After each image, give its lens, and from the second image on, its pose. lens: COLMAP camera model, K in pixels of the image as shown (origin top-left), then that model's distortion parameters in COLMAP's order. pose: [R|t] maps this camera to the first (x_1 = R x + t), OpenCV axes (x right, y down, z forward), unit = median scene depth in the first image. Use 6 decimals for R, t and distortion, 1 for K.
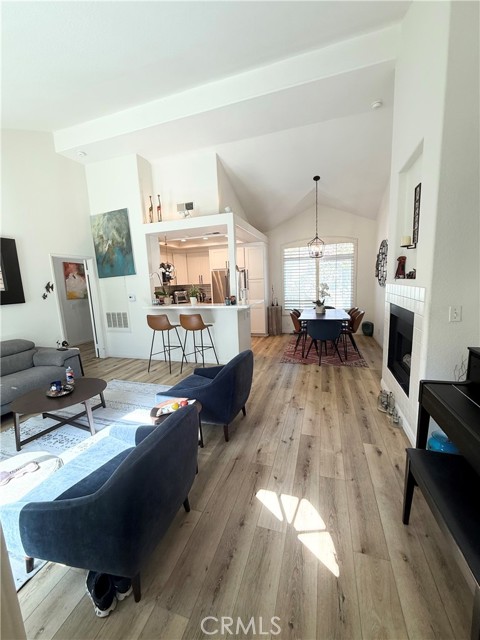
lens RADIAL K [[254.0, 0, 240.0], [0, 254.0, 320.0], [0, 0, 1]] dist [-0.003006, -0.000325]
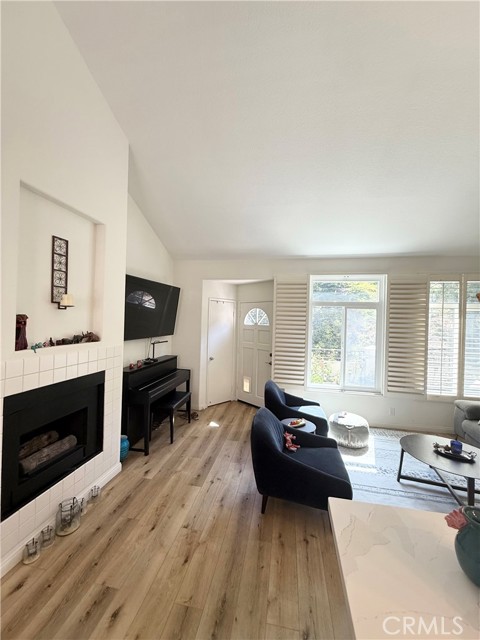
lens RADIAL K [[254.0, 0, 240.0], [0, 254.0, 320.0], [0, 0, 1]] dist [-0.003006, -0.000325]
pose [[-0.991378, 0.018431, -0.129733, 0.120977], [-0.003052, 0.986543, 0.163475, -0.228120], [0.131000, 0.162462, -0.977980, 1.125748]]
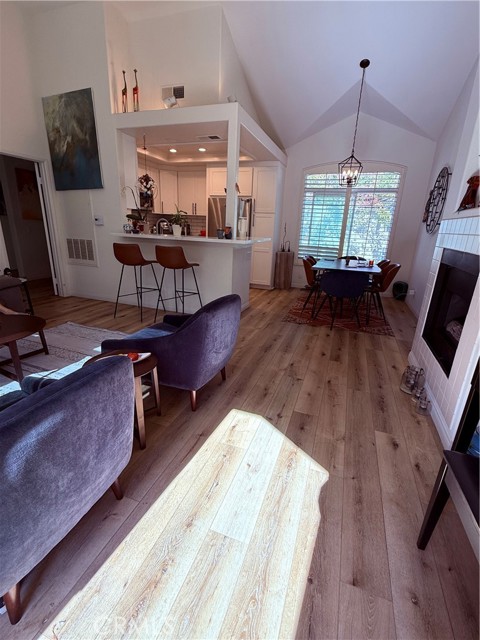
lens RADIAL K [[295.3, 0, 240.0], [0, 295.3, 320.0], [0, 0, 1]] dist [-0.000604, -0.000422]
pose [[0.995849, 0.090469, -0.009988, 0.039542], [-0.087853, 0.984097, 0.154388, 0.037638], [0.023796, -0.152870, 0.987960, 0.102549]]
